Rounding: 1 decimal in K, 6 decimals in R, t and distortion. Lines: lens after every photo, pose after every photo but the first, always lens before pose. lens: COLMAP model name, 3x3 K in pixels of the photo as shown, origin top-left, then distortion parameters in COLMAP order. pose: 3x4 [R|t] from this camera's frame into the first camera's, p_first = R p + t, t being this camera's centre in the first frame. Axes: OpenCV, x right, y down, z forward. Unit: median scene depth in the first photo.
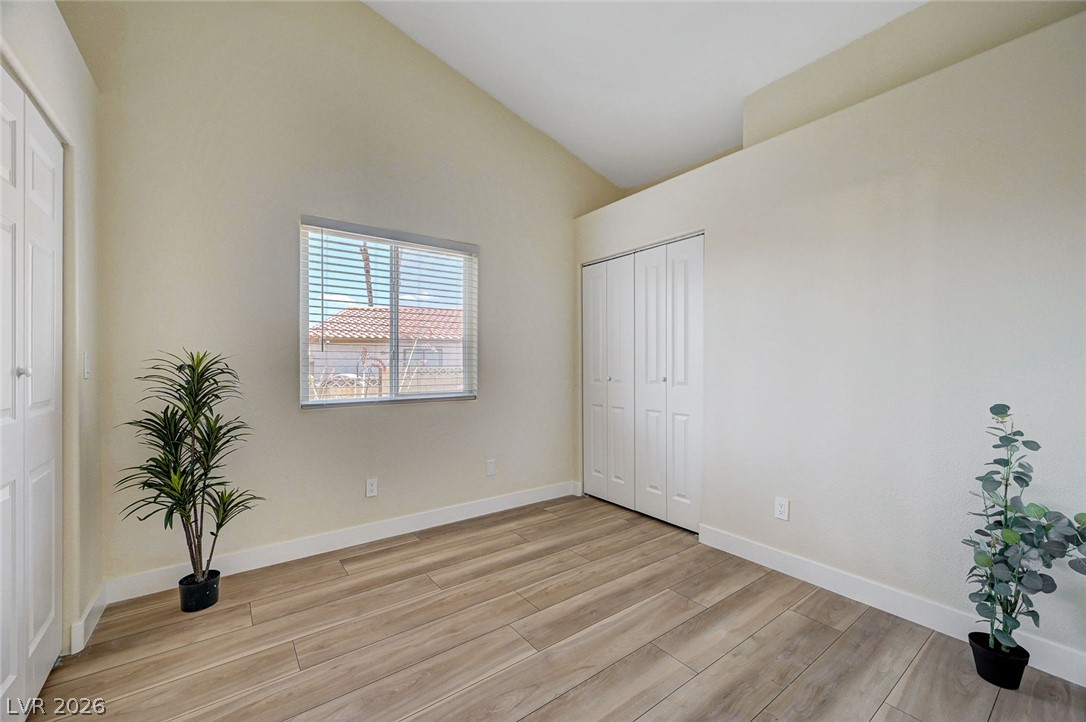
lens RADIAL K [[426.9, 0, 544.2], [0, 426.9, 365.2], [0, 0, 1]] dist [-0.000750, -0.000029]
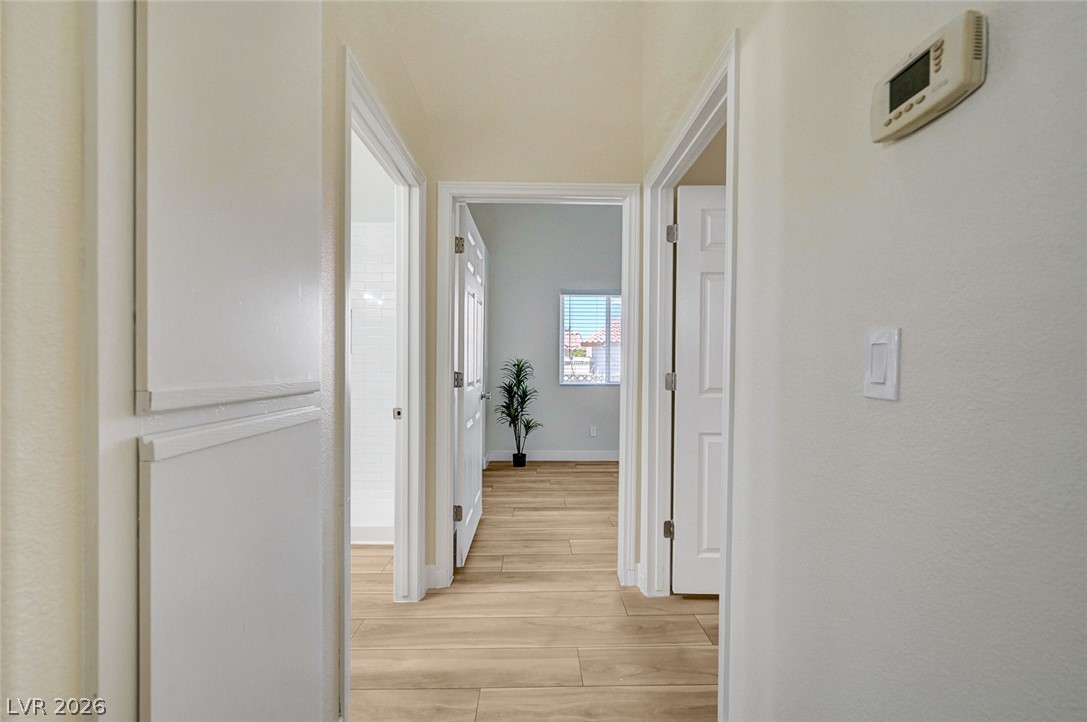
lens RADIAL K [[460.5, 0, 545.5], [0, 460.5, 364.6], [0, 0, 1]] dist [0.002531, 0.000099]
pose [[0.806855, 0.014406, -0.590574, 0.796938], [-0.008800, 0.999885, 0.012368, -0.031164], [0.590684, -0.004782, 0.806889, -0.957569]]
